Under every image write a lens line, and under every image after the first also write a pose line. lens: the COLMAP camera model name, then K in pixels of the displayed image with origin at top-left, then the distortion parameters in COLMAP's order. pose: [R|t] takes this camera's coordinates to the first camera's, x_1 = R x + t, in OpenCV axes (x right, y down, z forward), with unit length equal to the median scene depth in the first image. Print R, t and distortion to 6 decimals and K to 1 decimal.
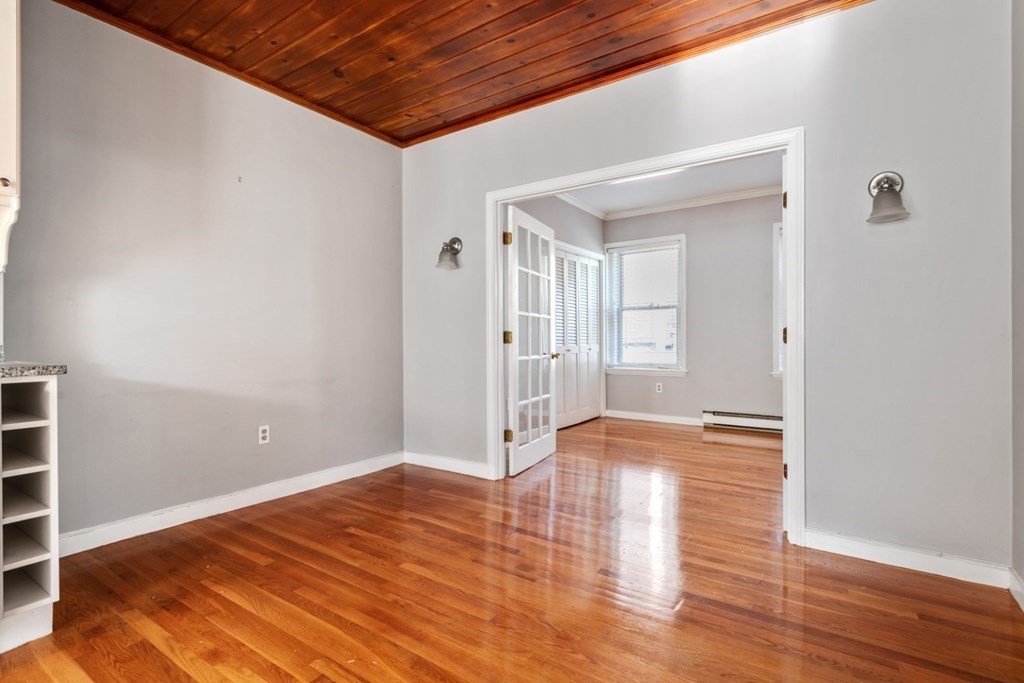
lens RADIAL K [[498.6, 0, 512.0], [0, 498.6, 341.5], [0, 0, 1]] dist [-0.001126, 0.000180]
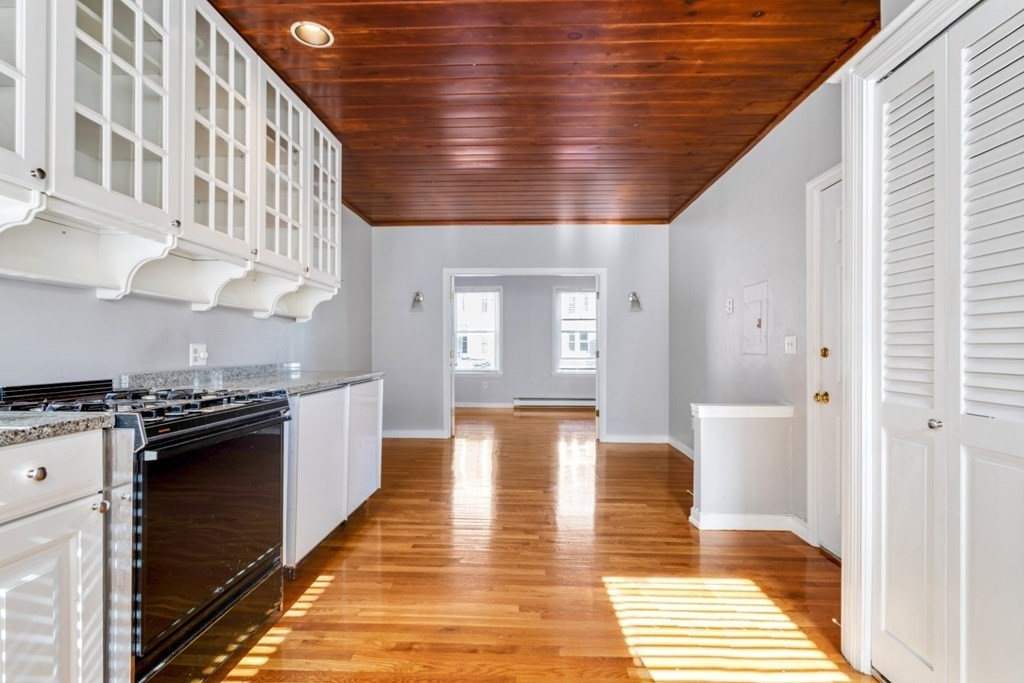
lens RADIAL K [[487.4, 0, 512.8], [0, 487.4, 338.7], [0, 0, 1]] dist [-0.001632, -0.000051]
pose [[0.846735, 0.016431, 0.531762, -0.768781], [-0.005042, 0.999726, -0.022863, -0.025847], [-0.531992, 0.016678, 0.846585, -0.547081]]
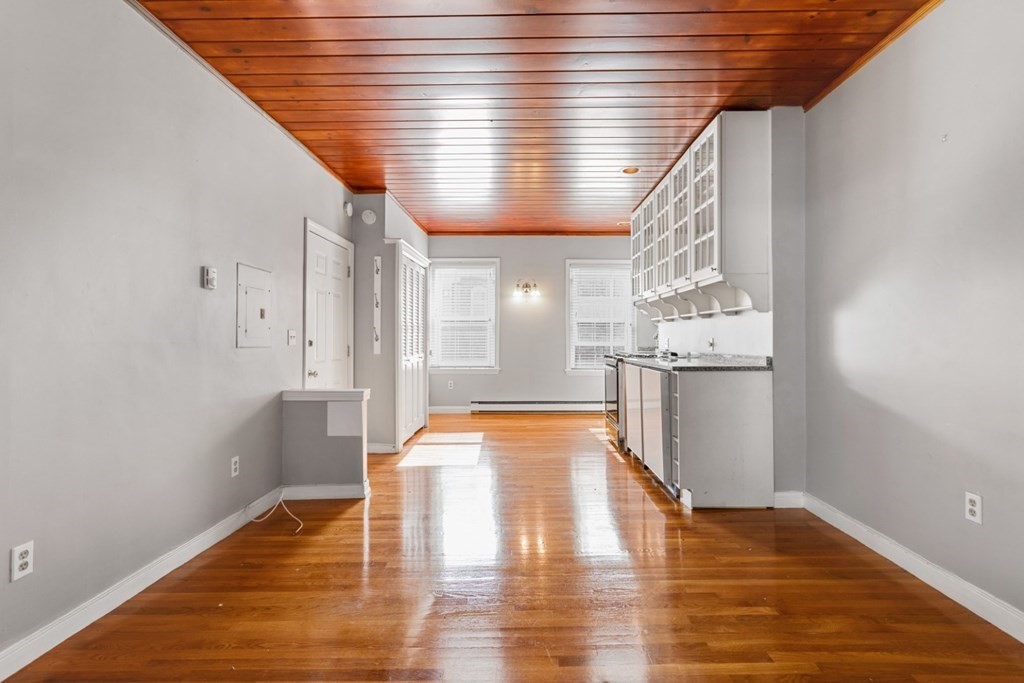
lens RADIAL K [[487.4, 0, 512.8], [0, 487.4, 338.7], [0, 0, 1]] dist [-0.001632, -0.000051]
pose [[-0.836322, 0.008114, -0.548178, 0.322878], [0.005719, 0.999965, 0.006076, -0.037409], [0.548208, 0.001946, -0.836340, 1.108807]]
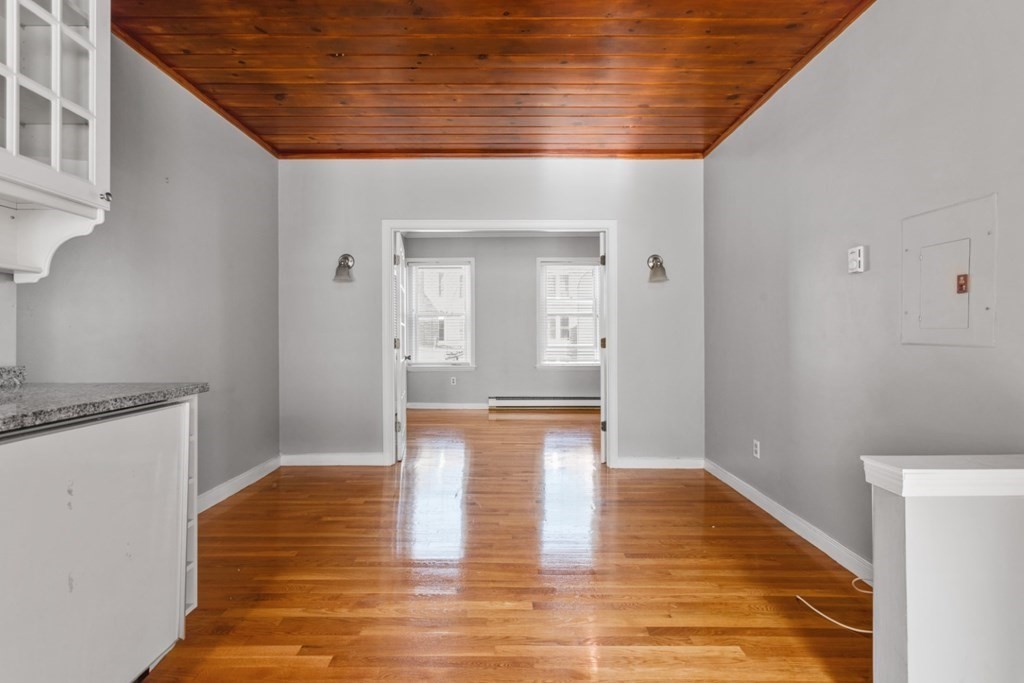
lens RADIAL K [[487.4, 0, 512.8], [0, 487.4, 338.7], [0, 0, 1]] dist [-0.001632, -0.000051]
pose [[0.823061, -0.002425, 0.567948, -0.474310], [0.000872, 0.999995, 0.003007, -0.026014], [-0.567953, -0.001980, 0.823059, -0.116361]]
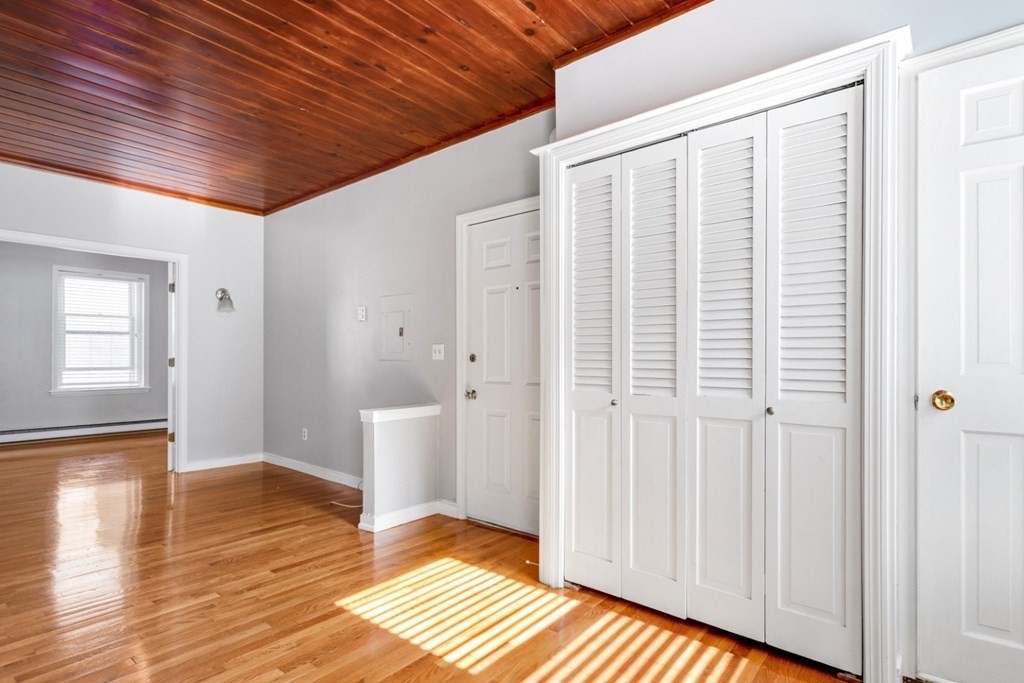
lens RADIAL K [[523.1, 0, 507.1], [0, 523.1, 343.4], [0, 0, 1]] dist [-0.001878, 0.000237]
pose [[0.105472, 0.028968, 0.994000, -0.947154], [-0.001273, 0.999579, -0.028996, -0.023370], [-0.994421, 0.001793, 0.105465, -0.324028]]
